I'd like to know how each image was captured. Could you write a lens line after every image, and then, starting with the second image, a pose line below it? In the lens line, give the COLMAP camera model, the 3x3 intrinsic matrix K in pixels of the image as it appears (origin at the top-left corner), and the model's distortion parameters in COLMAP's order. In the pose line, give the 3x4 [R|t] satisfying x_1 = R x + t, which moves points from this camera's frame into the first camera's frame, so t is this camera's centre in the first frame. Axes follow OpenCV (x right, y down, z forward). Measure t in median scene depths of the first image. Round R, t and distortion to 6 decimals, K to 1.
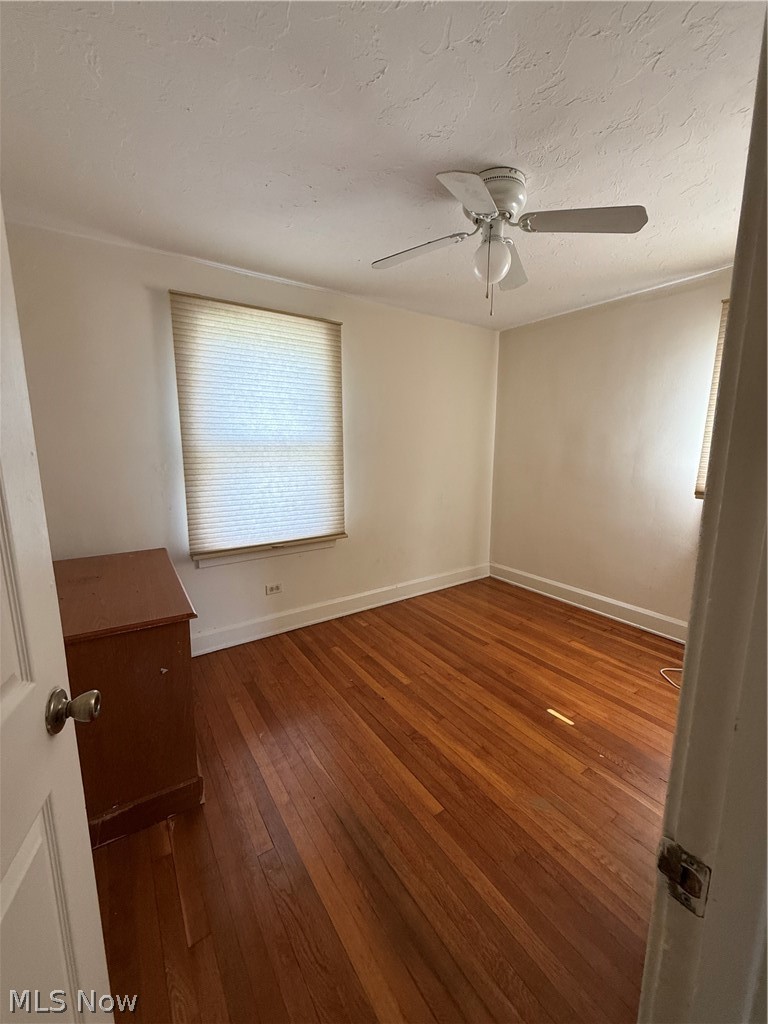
lens RADIAL K [[433.4, 0, 387.4], [0, 433.4, 513.4], [0, 0, 1]] dist [0.000399, 0.000206]
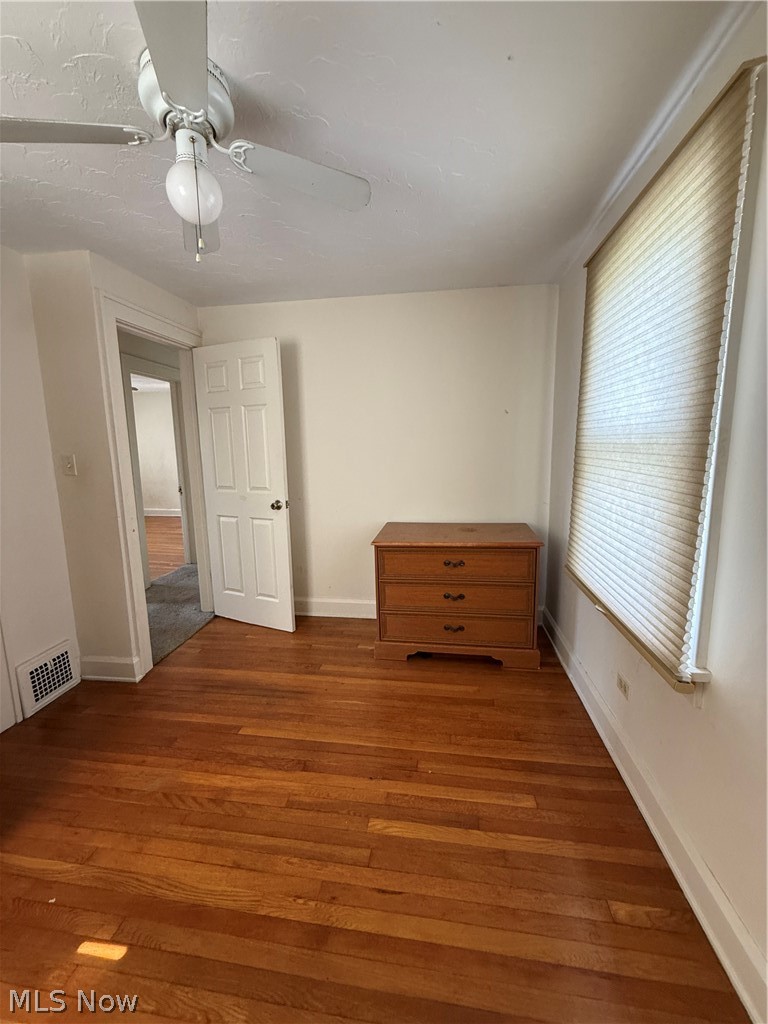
lens RADIAL K [[433.4, 0, 387.4], [0, 433.4, 513.4], [0, 0, 1]] dist [0.000399, 0.000206]
pose [[-0.713098, 0.120193, -0.690684, 0.442706], [-0.105295, 0.955656, 0.275016, -0.229048], [0.693112, 0.268839, -0.668821, 1.421507]]
